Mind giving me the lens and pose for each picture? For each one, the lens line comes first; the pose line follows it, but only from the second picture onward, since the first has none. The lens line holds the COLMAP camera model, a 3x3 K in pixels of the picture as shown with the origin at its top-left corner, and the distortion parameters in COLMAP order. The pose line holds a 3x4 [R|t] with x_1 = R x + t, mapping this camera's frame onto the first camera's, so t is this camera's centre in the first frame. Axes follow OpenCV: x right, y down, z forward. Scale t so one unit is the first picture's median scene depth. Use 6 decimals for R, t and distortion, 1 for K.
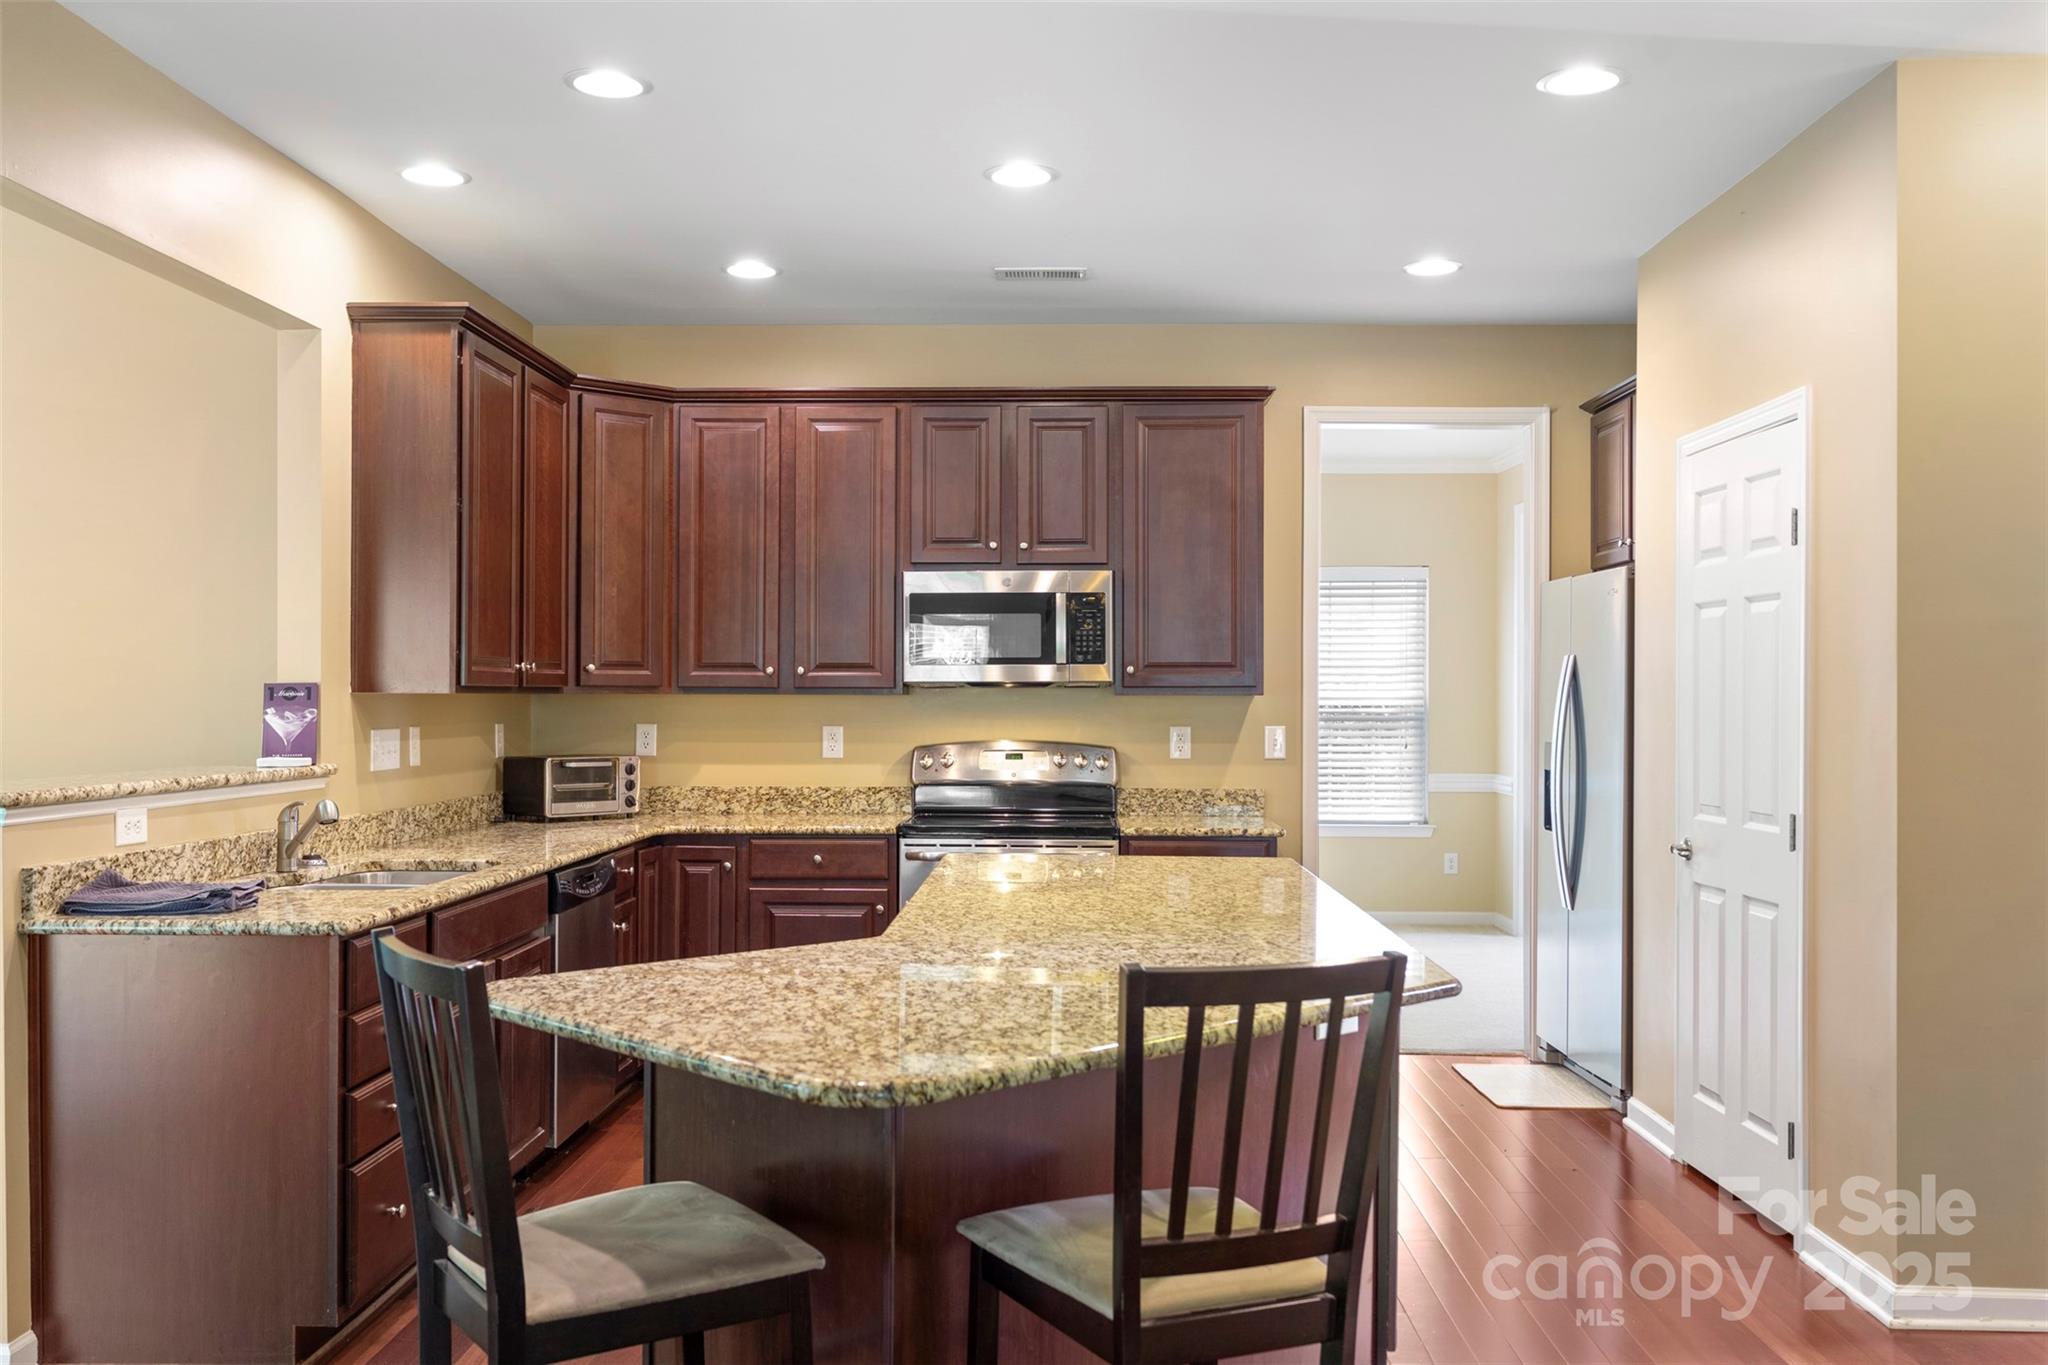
lens RADIAL K [[1745.0, 0, 1024.0], [0, 1745.0, 682.5], [0, 0, 1]] dist [0.002076, -0.002747]
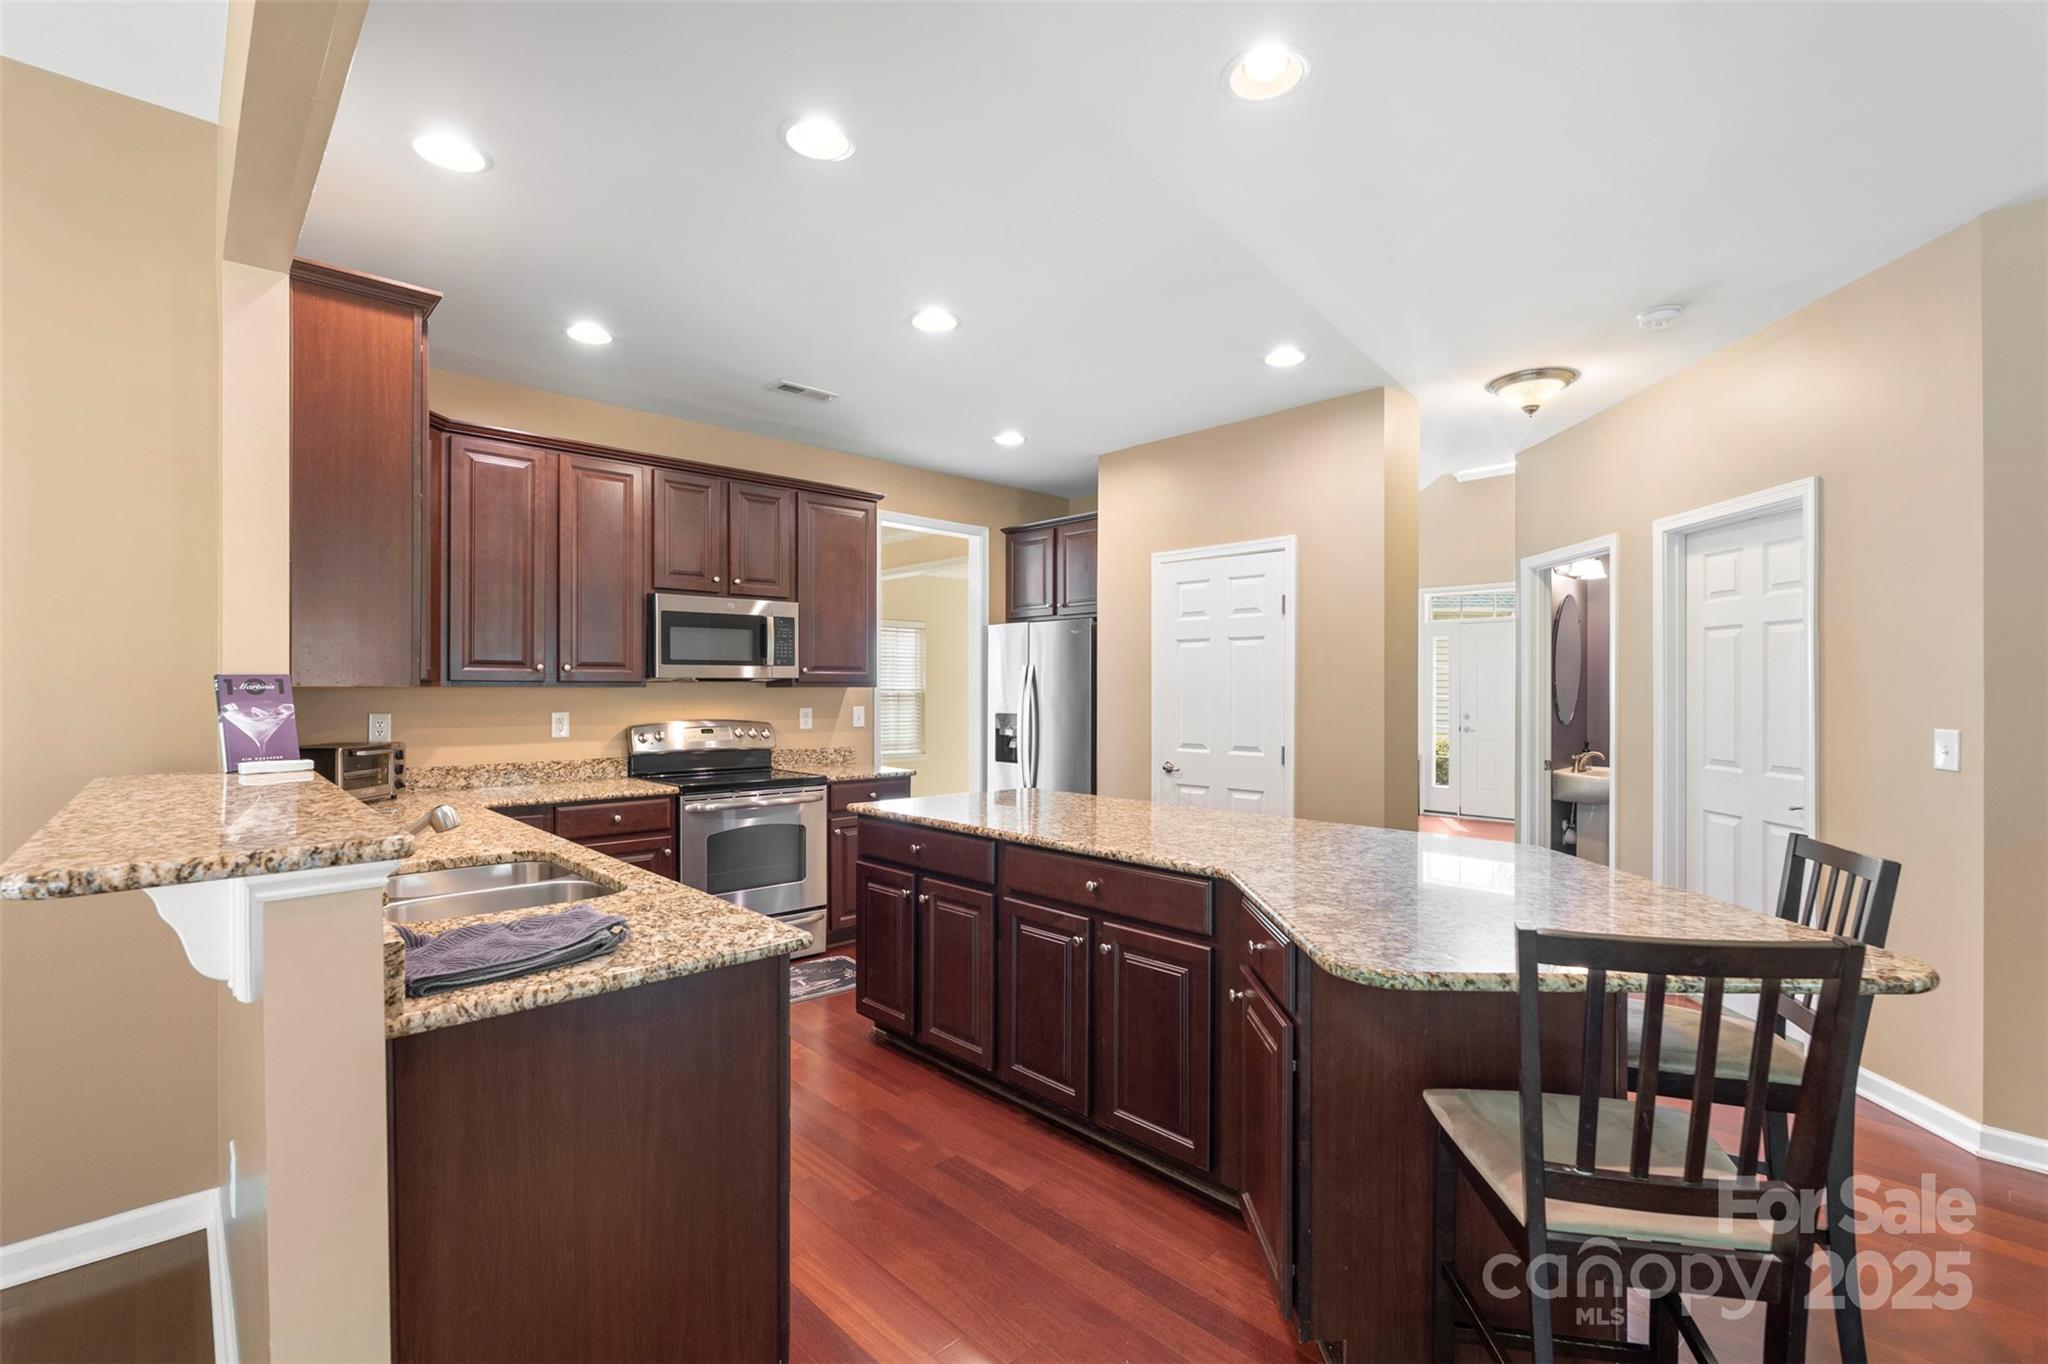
lens RADIAL K [[915.5, 0, 1024.0], [0, 915.5, 682.0], [0, 0, 1]] dist [0.001142, 0.000128]
pose [[0.712727, 0.002798, 0.701436, -0.358890], [-0.003865, 0.999993, -0.000062, 0.001979], [-0.701431, -0.002667, 0.712732, 0.313697]]
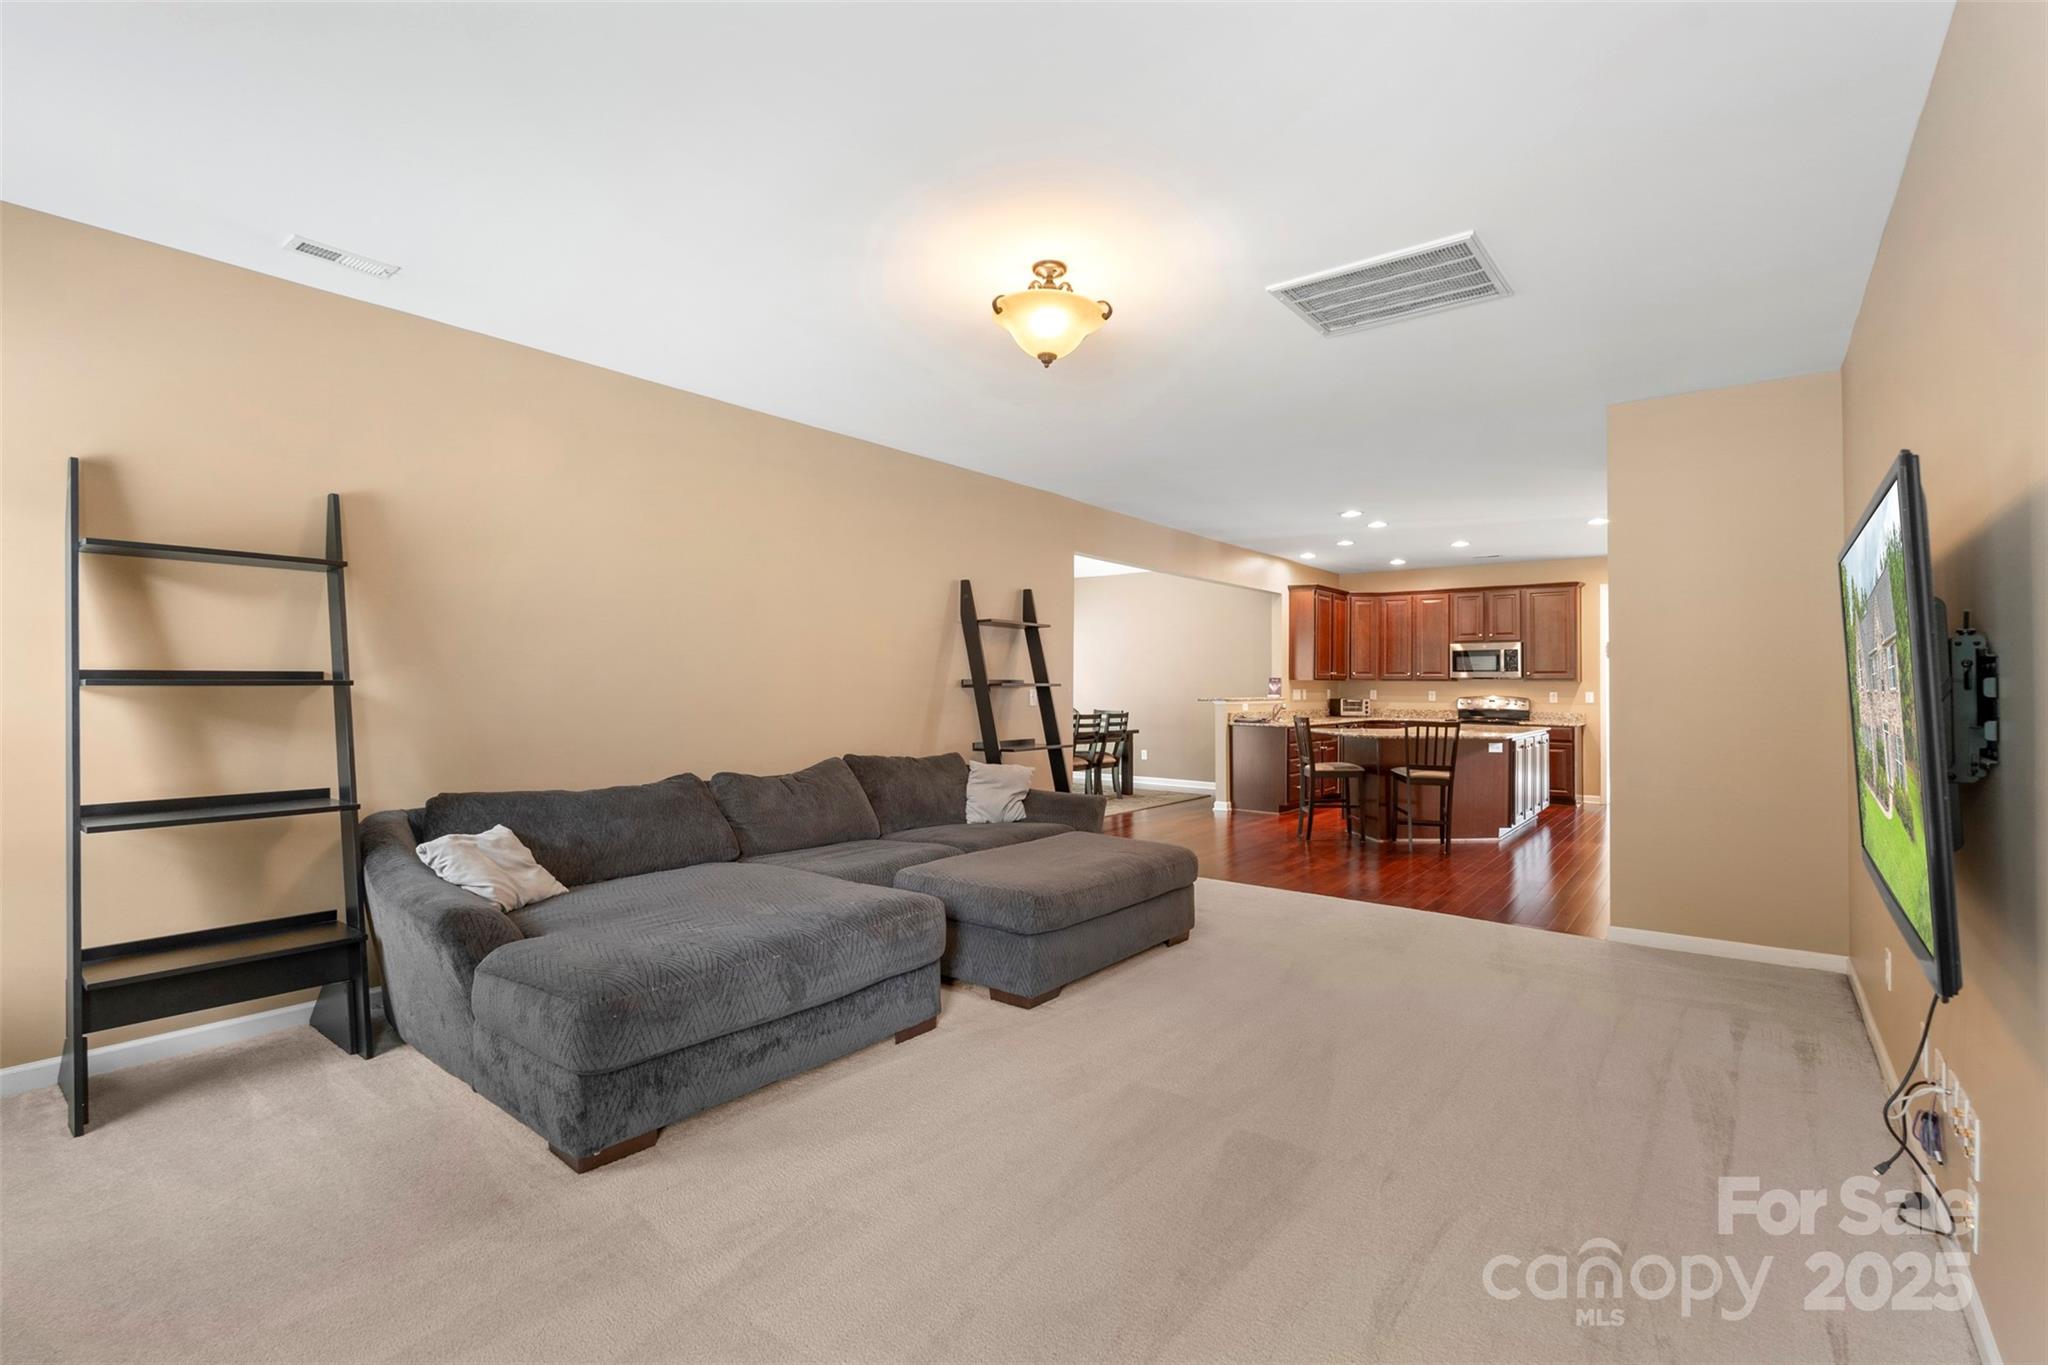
lens RADIAL K [[930.4, 0, 1024.0], [0, 930.4, 682.5], [0, 0, 1]] dist [-0.001422, -0.000919]
pose [[0.802448, 0.001764, -0.596719, 0.335747], [-0.000648, 0.999998, 0.002085, 0.006170], [0.596721, -0.001286, 0.802448, -0.900532]]
